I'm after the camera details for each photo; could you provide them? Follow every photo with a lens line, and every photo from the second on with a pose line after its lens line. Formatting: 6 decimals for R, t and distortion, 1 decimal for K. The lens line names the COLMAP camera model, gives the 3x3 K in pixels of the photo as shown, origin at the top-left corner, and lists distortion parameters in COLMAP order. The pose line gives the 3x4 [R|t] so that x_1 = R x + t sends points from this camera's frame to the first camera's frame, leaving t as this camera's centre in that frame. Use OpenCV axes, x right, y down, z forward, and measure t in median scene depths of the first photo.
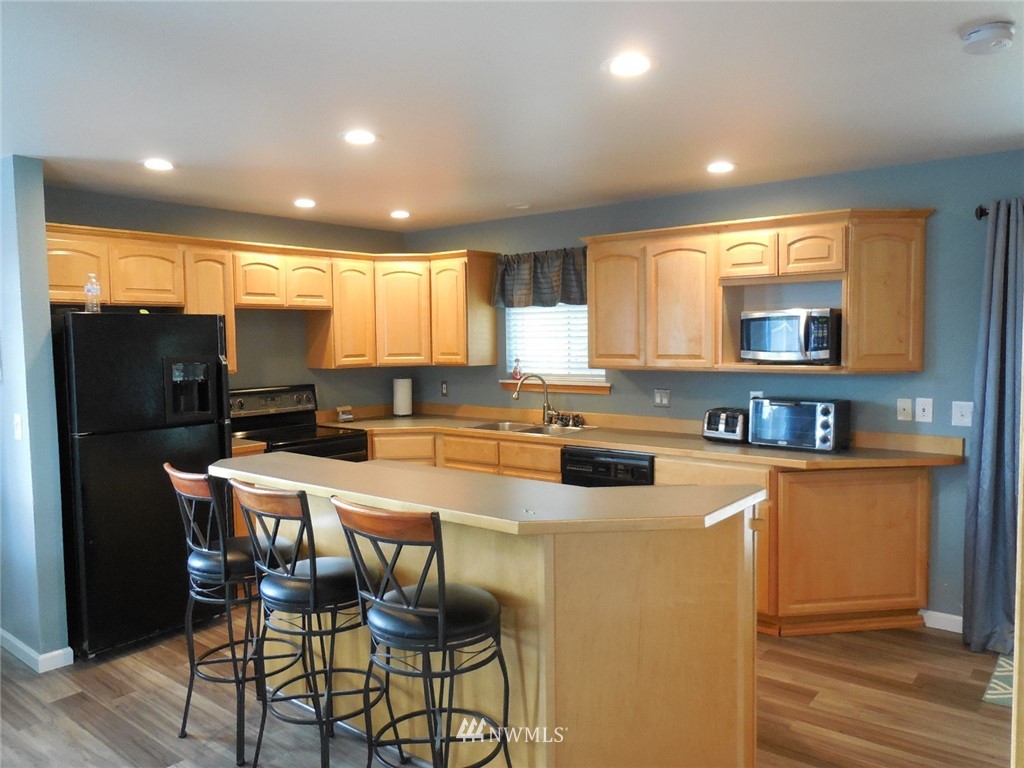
lens RADIAL K [[757.8, 0, 515.7], [0, 757.8, 383.6], [0, 0, 1]] dist [0.002735, 0.005006]
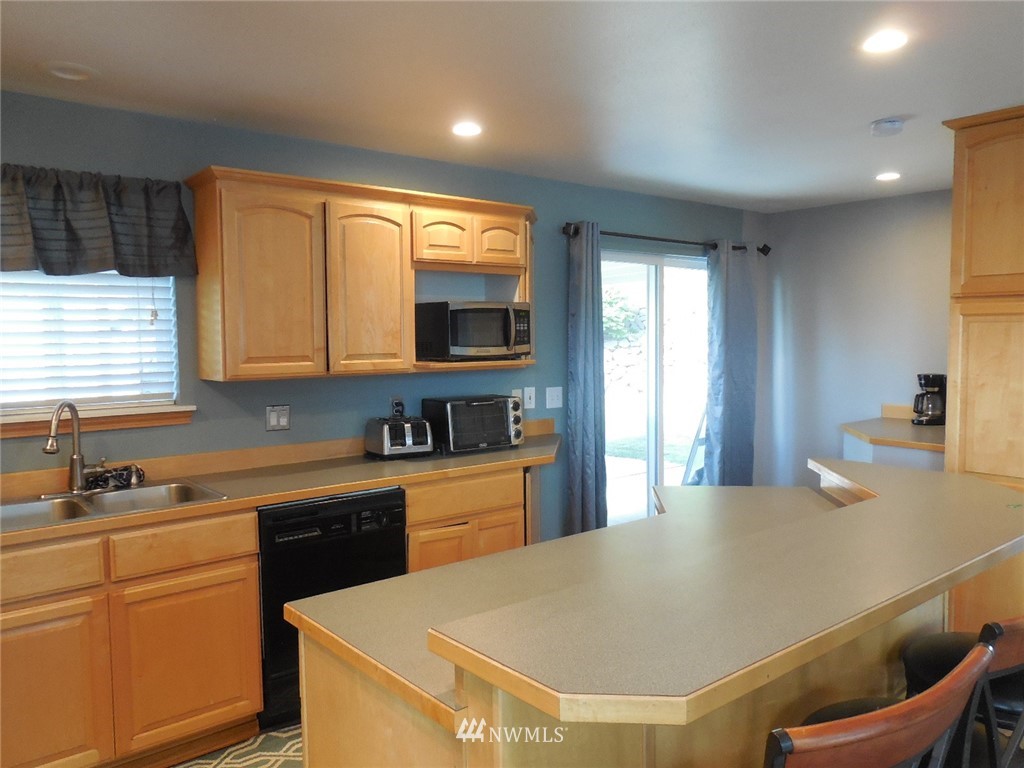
lens RADIAL K [[769.8, 0, 512.0], [0, 769.8, 384.0], [0, 0, 1]] dist [0.000718, 0.009413]
pose [[0.212125, -0.049380, 0.975994, -0.489446], [0.072104, 0.996791, 0.034761, -0.023045], [-0.974579, 0.062999, 0.215005, 0.666601]]
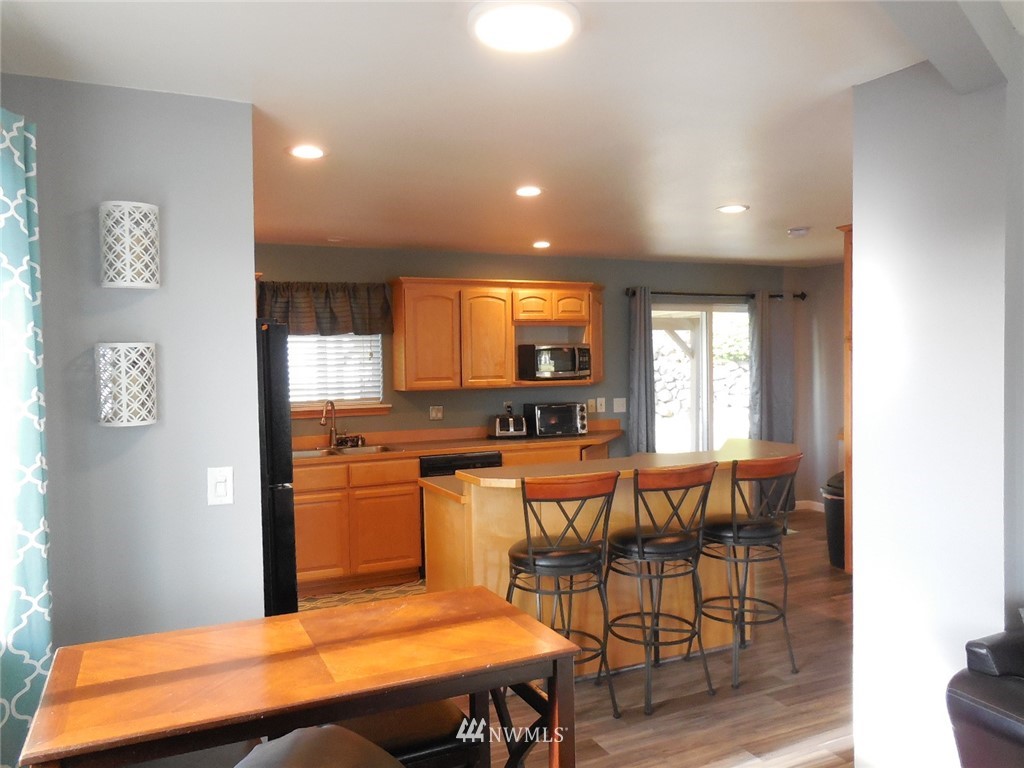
lens RADIAL K [[769.8, 0, 512.0], [0, 769.8, 384.0], [0, 0, 1]] dist [0.000718, 0.009413]
pose [[0.451656, -0.023129, 0.891892, -0.911658], [0.069137, 0.997565, -0.009142, -0.008330], [-0.889509, 0.065792, 0.452156, 0.344088]]
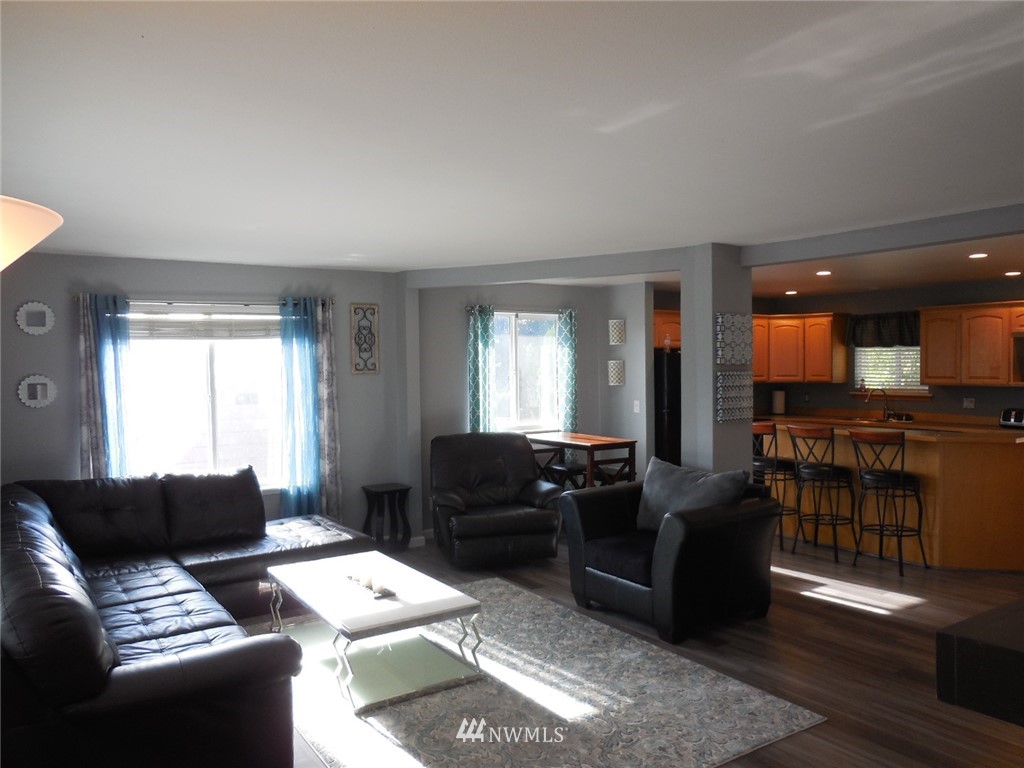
lens RADIAL K [[752.5, 0, 510.7], [0, 752.5, 378.1], [0, 0, 1]] dist [-0.008076, -0.004517]
pose [[0.956492, 0.013023, -0.291467, -0.302069], [-0.024632, 0.999041, -0.036197, 0.050242], [0.290716, 0.041801, 0.955896, -0.896911]]
